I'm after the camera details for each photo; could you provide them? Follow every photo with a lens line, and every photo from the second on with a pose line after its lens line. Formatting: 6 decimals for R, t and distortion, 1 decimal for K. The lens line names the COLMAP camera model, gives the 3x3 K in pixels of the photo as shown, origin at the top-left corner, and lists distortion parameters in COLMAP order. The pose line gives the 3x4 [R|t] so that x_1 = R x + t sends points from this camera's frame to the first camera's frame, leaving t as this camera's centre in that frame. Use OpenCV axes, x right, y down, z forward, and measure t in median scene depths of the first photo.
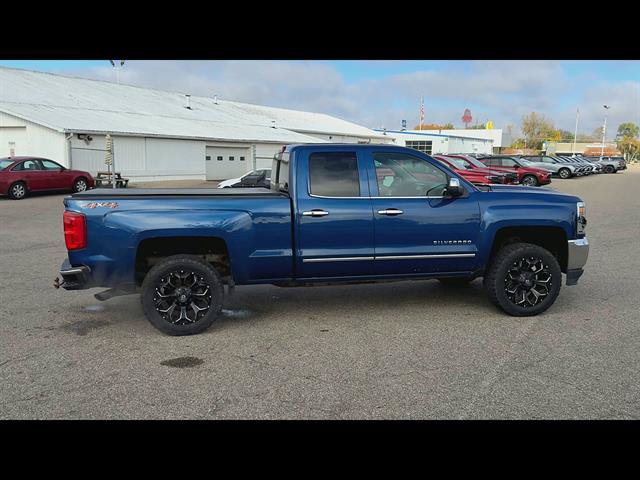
lens RADIAL K [[715.5, 0, 316.1], [0, 715.5, 235.6], [0, 0, 1]] dist [0.096873, 0.000000]
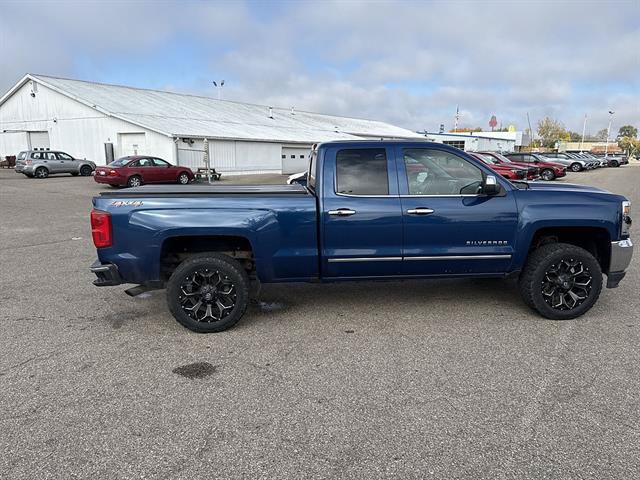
lens RADIAL K [[465.1, 0, 324.1], [0, 465.1, 233.9], [0, 0, 1]] dist [0.039620, -0.050986]
pose [[0.992208, 0.015453, -0.123634, 0.051204], [-0.008268, 0.998258, 0.058413, -0.037165], [0.124322, -0.056936, 0.990607, 0.354956]]
